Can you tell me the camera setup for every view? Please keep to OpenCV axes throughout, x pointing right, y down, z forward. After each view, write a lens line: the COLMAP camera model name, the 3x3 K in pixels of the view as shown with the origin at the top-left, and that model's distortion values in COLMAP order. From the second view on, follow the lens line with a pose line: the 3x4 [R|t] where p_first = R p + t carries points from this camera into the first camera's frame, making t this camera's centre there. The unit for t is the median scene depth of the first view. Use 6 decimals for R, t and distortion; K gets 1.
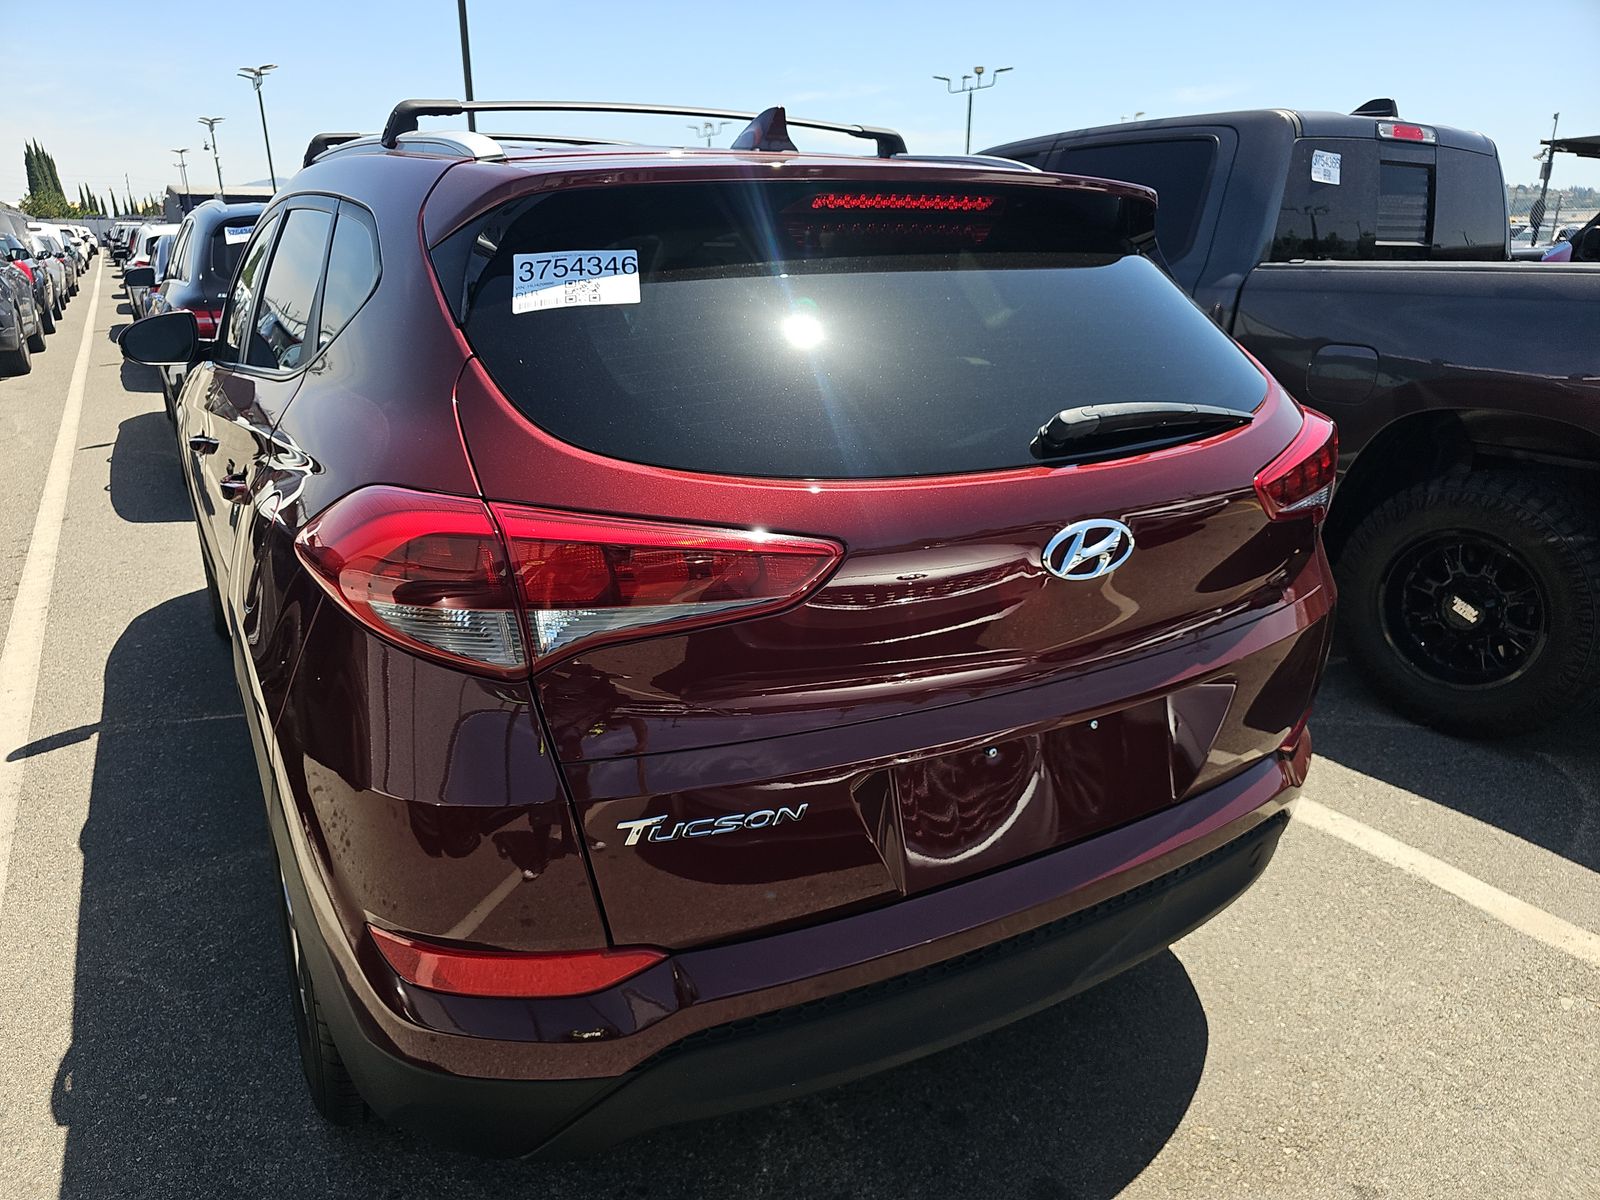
lens RADIAL K [[1086.1, 0, 797.9], [0, 1086.1, 591.9], [0, 0, 1]] dist [0.058391, -0.051803]
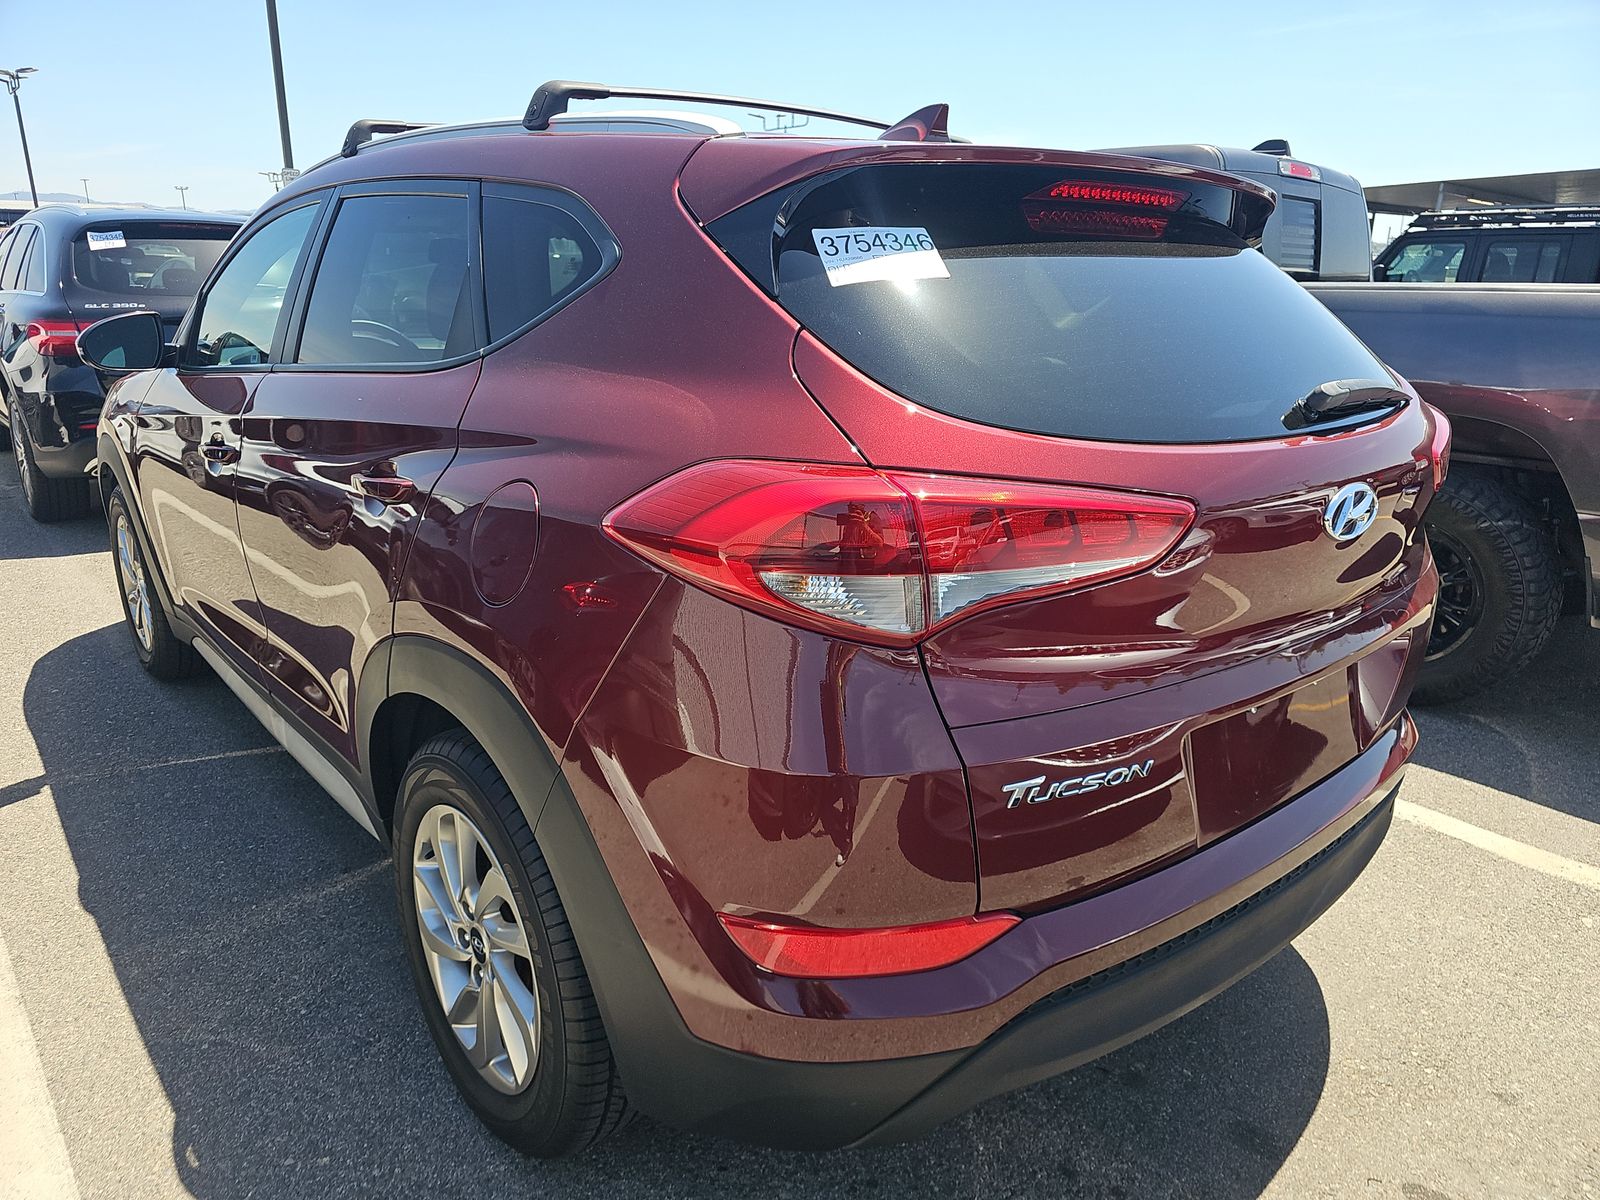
lens RADIAL K [[1078.2, 0, 822.9], [0, 1078.2, 601.0], [0, 0, 1]] dist [0.065542, -0.058312]
pose [[0.982424, -0.037904, 0.182776, -0.311486], [0.041154, 0.999054, -0.014023, 0.029727], [-0.182072, 0.021299, 0.983055, 0.027717]]
